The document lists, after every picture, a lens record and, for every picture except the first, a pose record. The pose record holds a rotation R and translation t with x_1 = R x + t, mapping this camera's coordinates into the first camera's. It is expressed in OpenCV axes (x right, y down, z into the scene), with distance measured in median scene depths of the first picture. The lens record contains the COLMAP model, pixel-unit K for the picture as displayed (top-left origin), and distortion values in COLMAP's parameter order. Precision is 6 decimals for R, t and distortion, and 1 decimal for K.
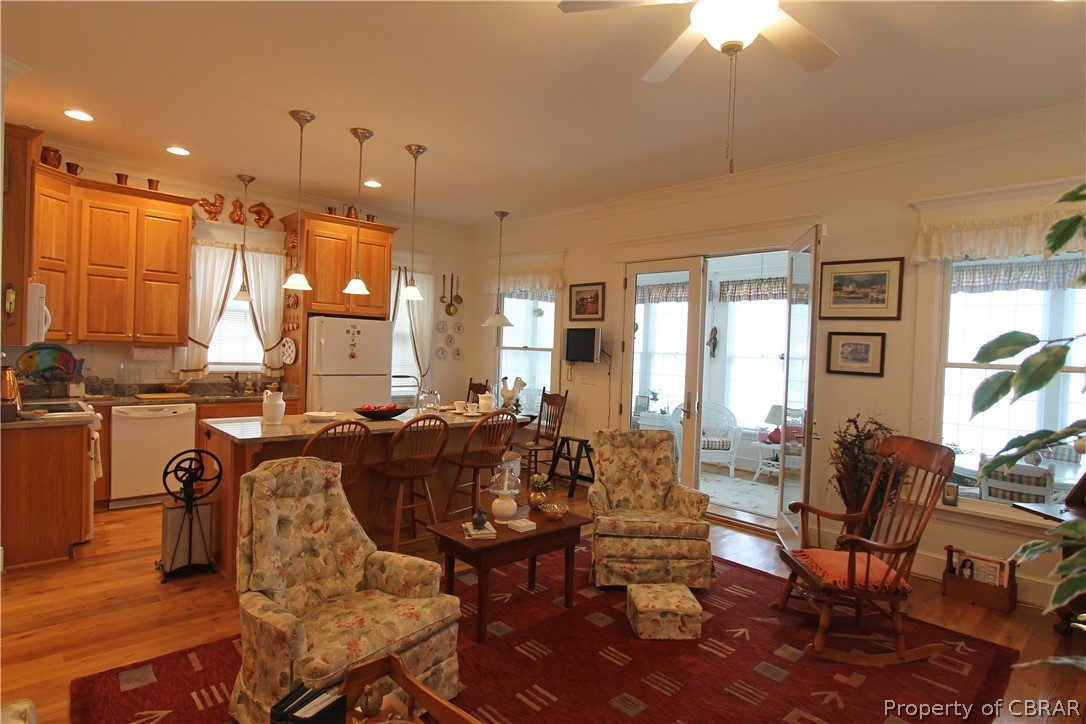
lens RADIAL K [[577.7, 0, 545.8], [0, 577.7, 359.1], [0, 0, 1]] dist [-0.018793, 0.007445]
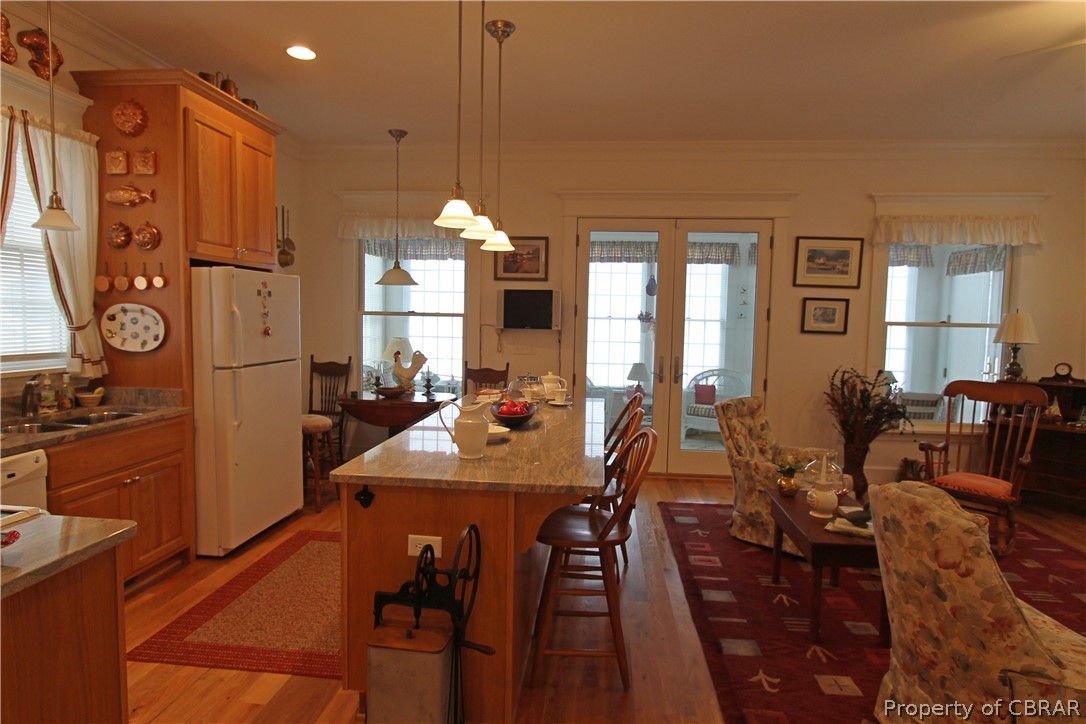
lens RADIAL K [[604.0, 0, 545.5], [0, 604.0, 359.6], [0, 0, 1]] dist [-0.016102, 0.005686]
pose [[0.752202, -0.067613, 0.655454, -0.592620], [0.019246, 0.996552, 0.080712, -0.025347], [-0.658651, -0.048097, 0.750910, 0.354943]]
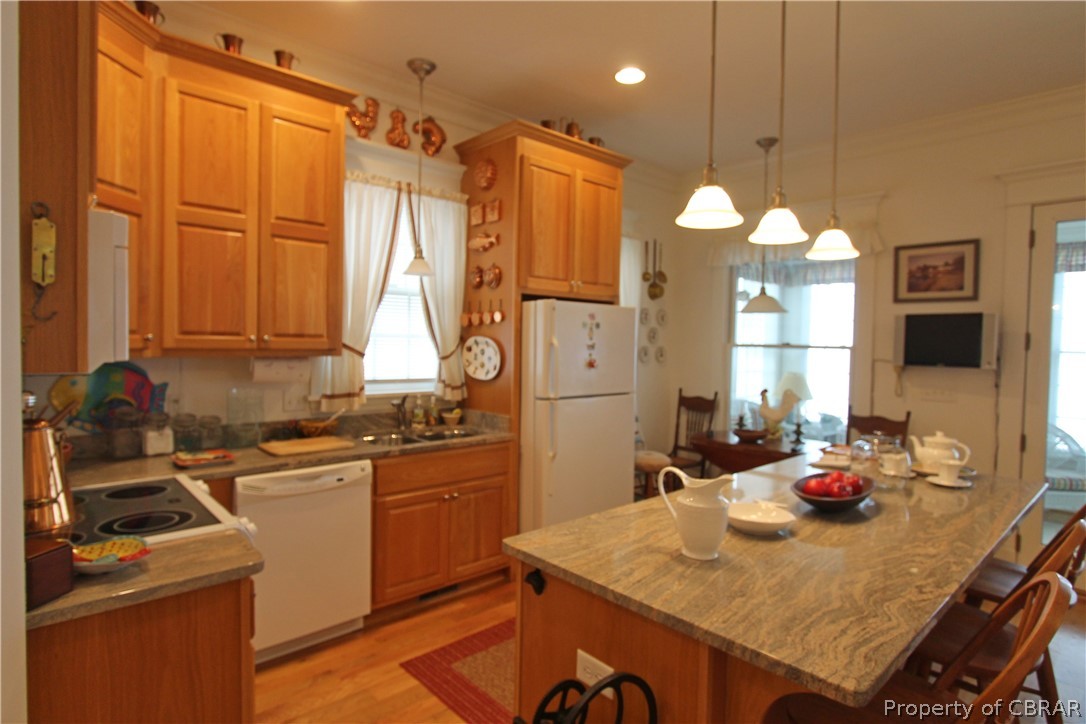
lens RADIAL K [[577.7, 0, 545.9], [0, 577.7, 358.1], [0, 0, 1]] dist [-0.018793, 0.007445]
pose [[0.999784, -0.017186, -0.011652, -0.416835], [0.017319, 0.999785, 0.011382, -0.022570], [0.011454, -0.011581, 0.999867, 0.433920]]
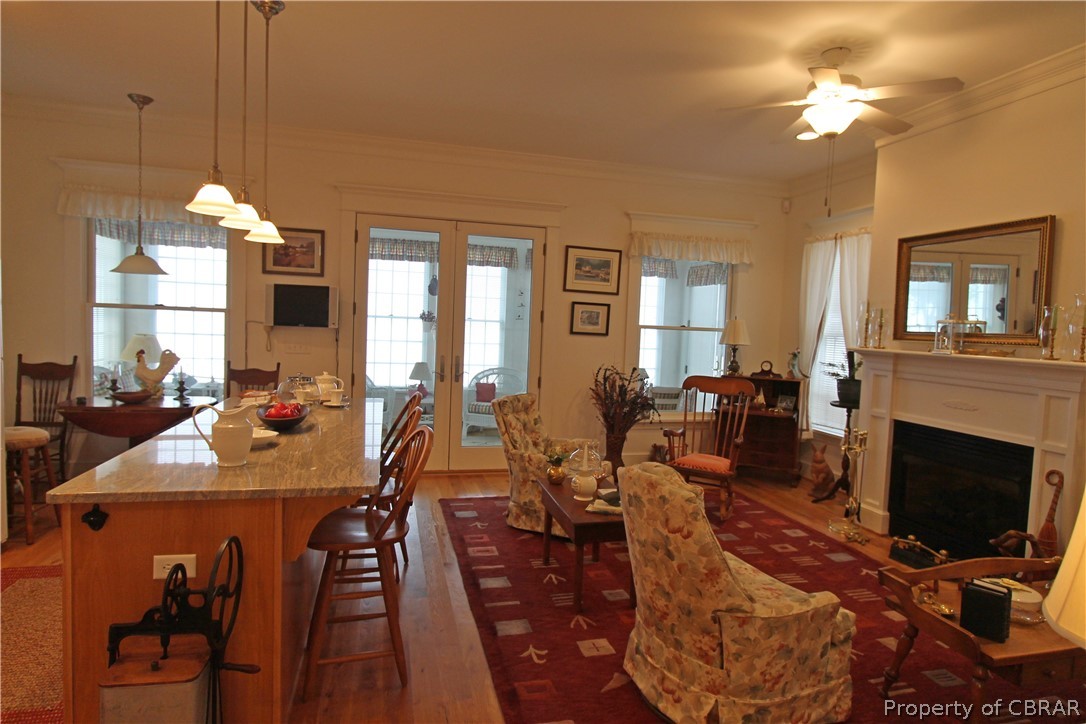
lens RADIAL K [[604.0, 0, 544.4], [0, 604.0, 359.5], [0, 0, 1]] dist [-0.016102, 0.005686]
pose [[0.481774, -0.070024, 0.873493, -0.597297], [-0.007319, 0.996446, 0.083918, -0.026163], [-0.876265, -0.046822, 0.479549, 0.342120]]
